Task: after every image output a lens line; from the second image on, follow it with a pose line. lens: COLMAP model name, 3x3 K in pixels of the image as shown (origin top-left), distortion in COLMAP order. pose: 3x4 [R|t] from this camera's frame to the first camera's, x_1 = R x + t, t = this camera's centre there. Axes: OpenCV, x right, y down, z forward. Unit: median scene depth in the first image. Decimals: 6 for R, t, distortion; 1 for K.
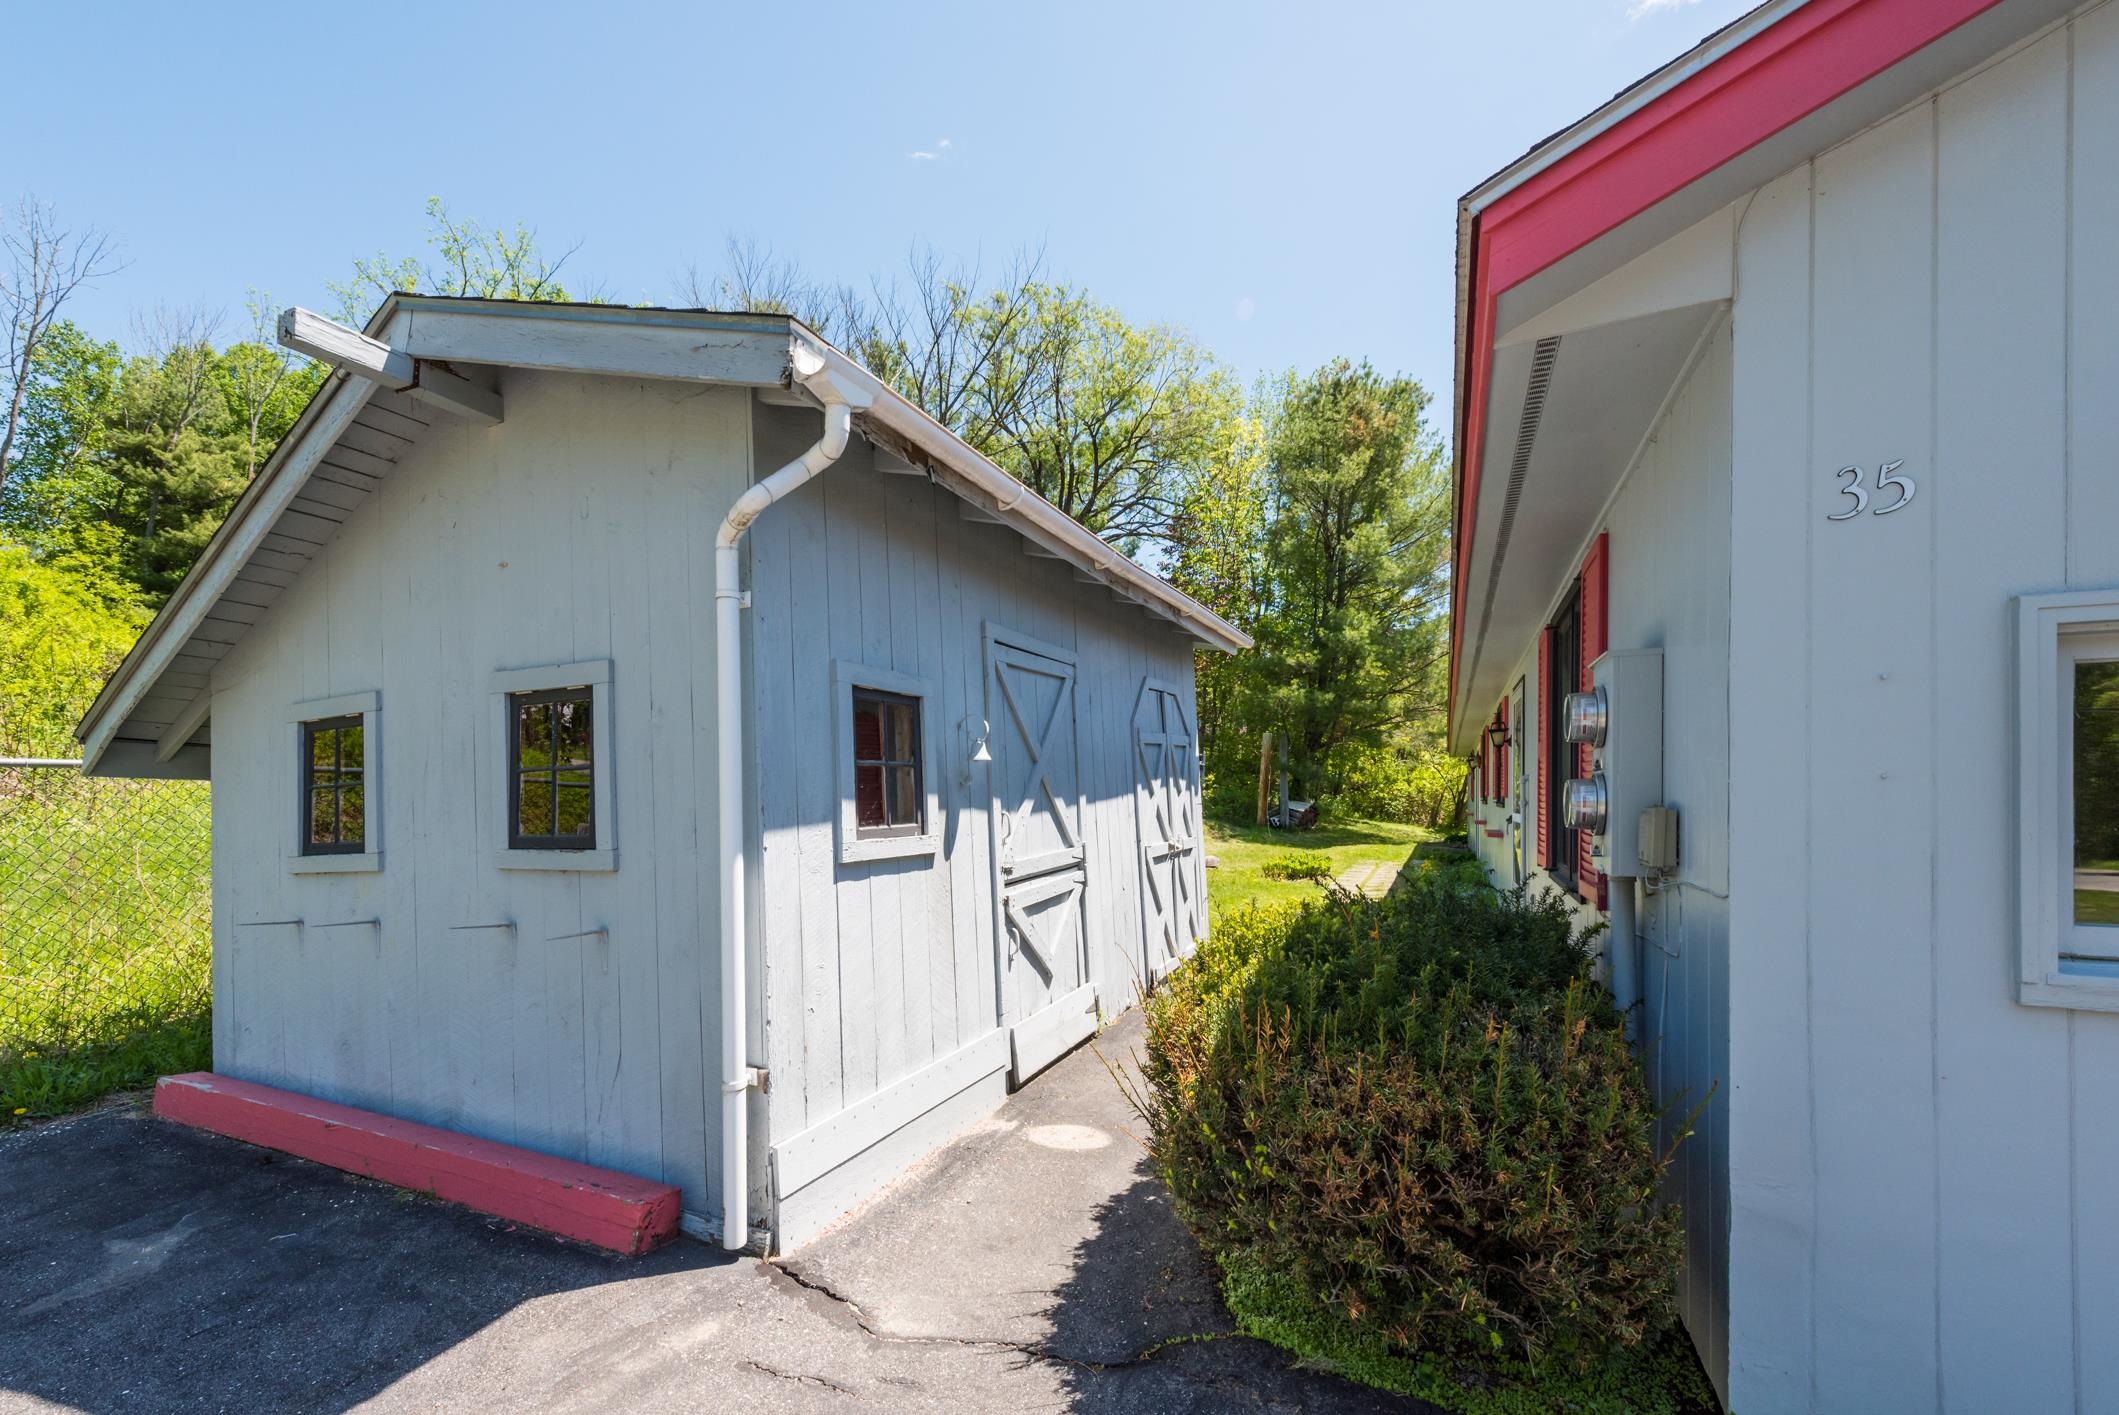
lens RADIAL K [[838.1, 0, 1062.6], [0, 838.1, 696.7], [0, 0, 1]] dist [0.003582, -0.000079]
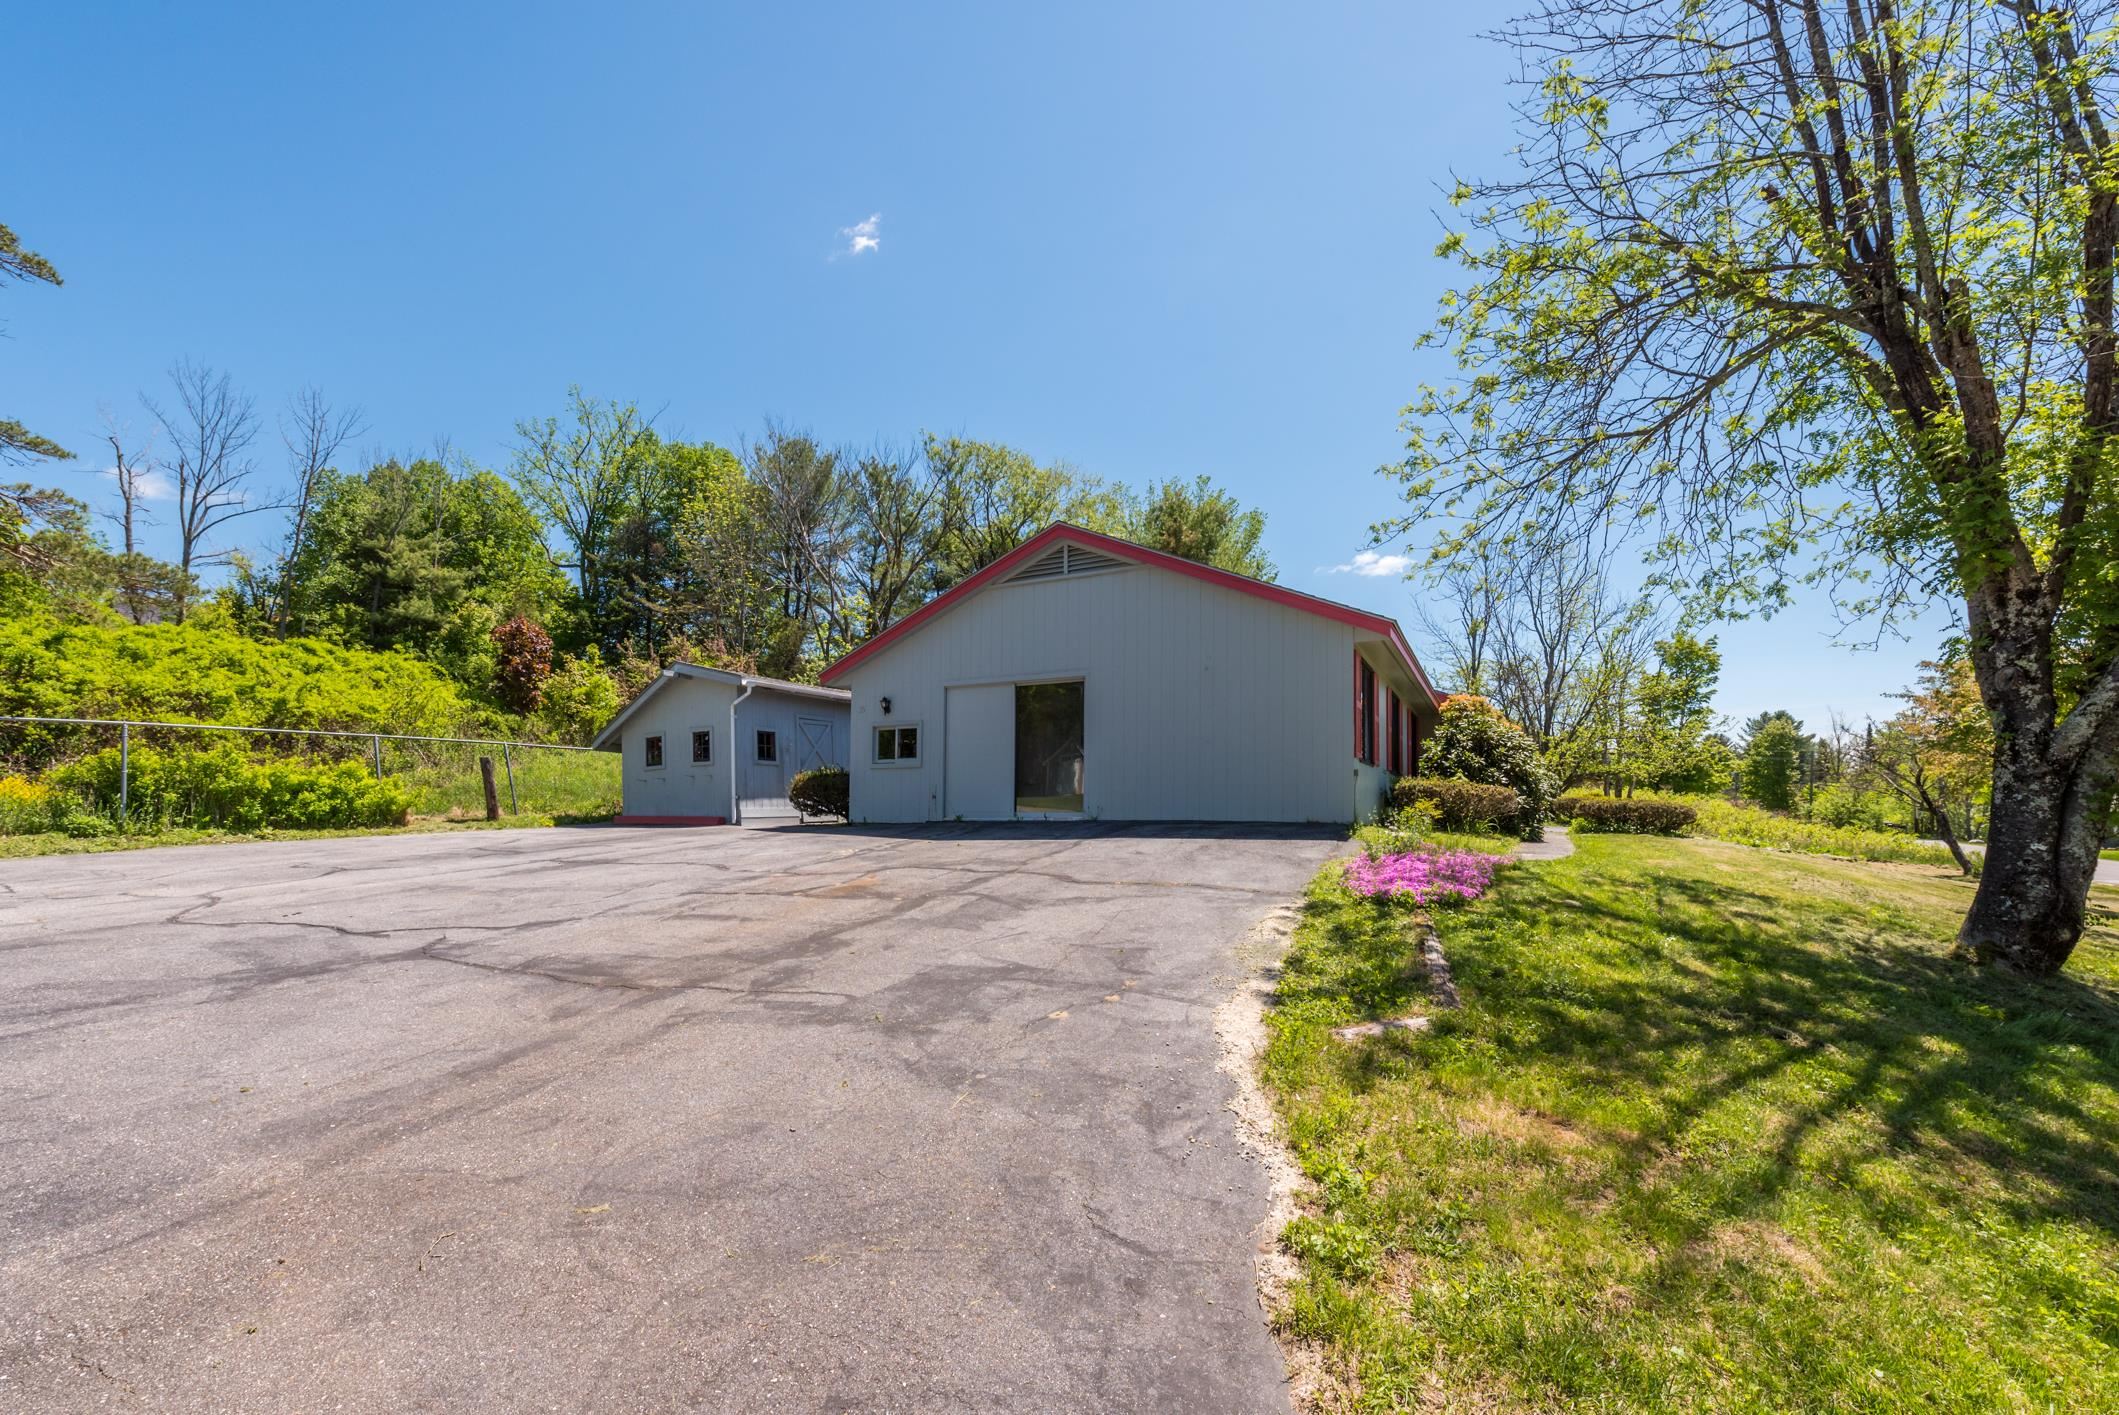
lens RADIAL K [[838.1, 0, 1062.6], [0, 838.1, 696.7], [0, 0, 1]] dist [0.003582, -0.000079]
pose [[0.998415, 0.003085, -0.056203, 0.174612], [-0.004664, 0.999598, -0.027979, -0.008577], [0.056094, 0.028197, 0.998027, -0.367799]]
